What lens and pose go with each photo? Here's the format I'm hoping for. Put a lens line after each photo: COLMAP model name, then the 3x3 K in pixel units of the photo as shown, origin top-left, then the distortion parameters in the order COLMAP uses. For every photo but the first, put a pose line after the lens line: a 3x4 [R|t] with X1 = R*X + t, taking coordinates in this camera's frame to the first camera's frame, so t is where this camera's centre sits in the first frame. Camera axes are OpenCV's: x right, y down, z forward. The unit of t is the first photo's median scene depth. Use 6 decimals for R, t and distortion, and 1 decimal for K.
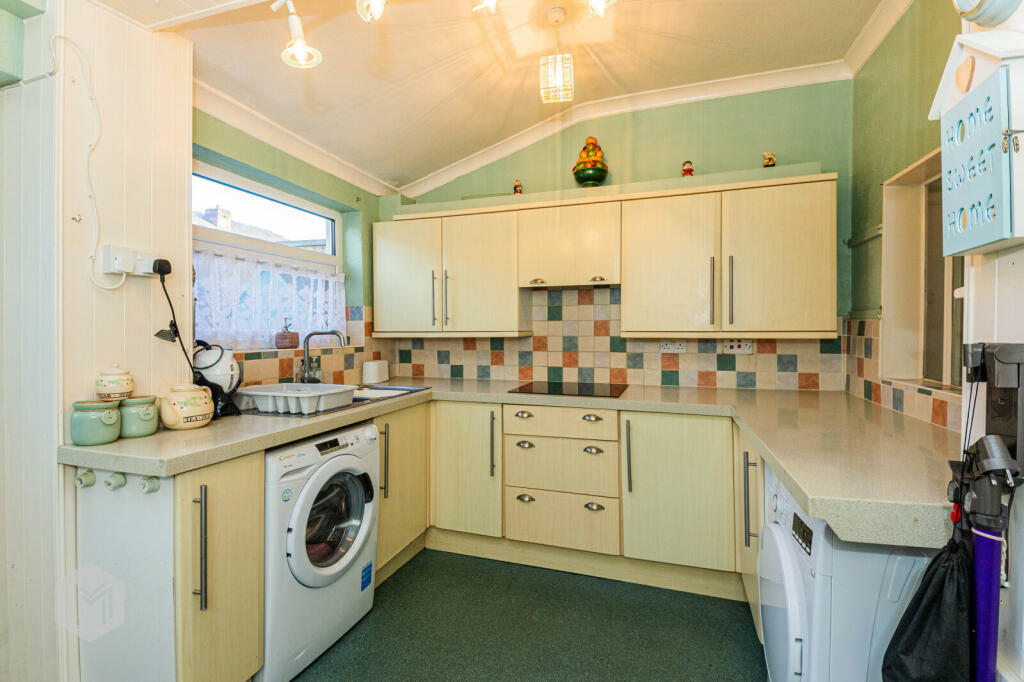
lens RADIAL K [[480.8, 0, 505.7], [0, 480.8, 334.1], [0, 0, 1]] dist [0.015748, -0.003744]
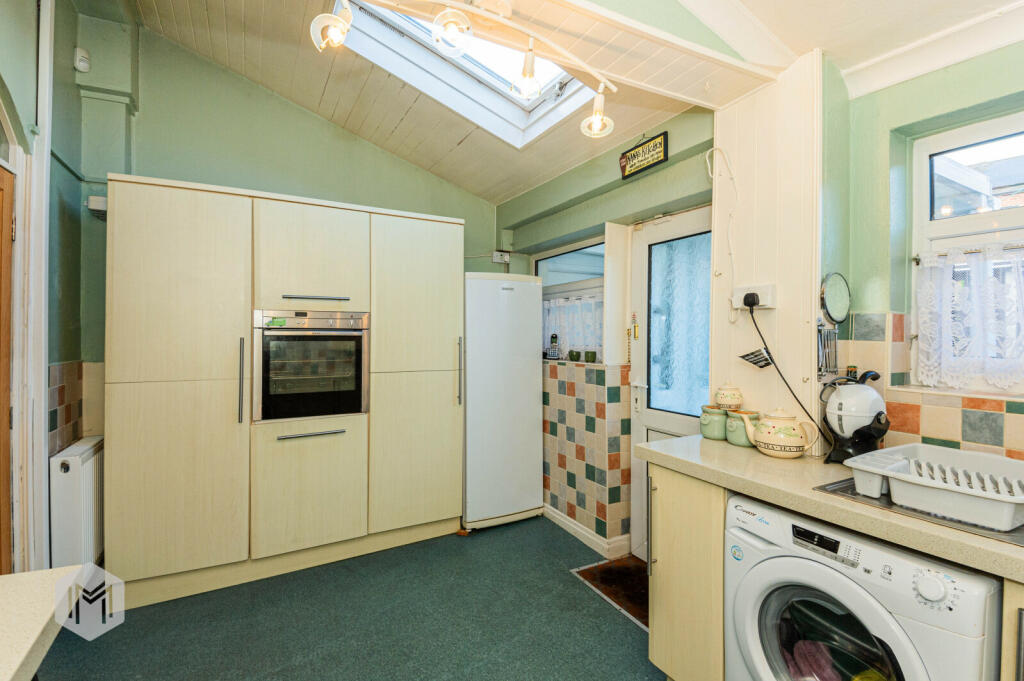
lens RADIAL K [[480.8, 0, 511.1], [0, 480.8, 334.0], [0, 0, 1]] dist [0.015748, -0.003744]
pose [[-0.673007, -0.000680, -0.739636, 0.435753], [-0.007957, 0.999948, 0.006321, -0.056462], [0.739593, 0.010140, -0.672978, 1.215922]]
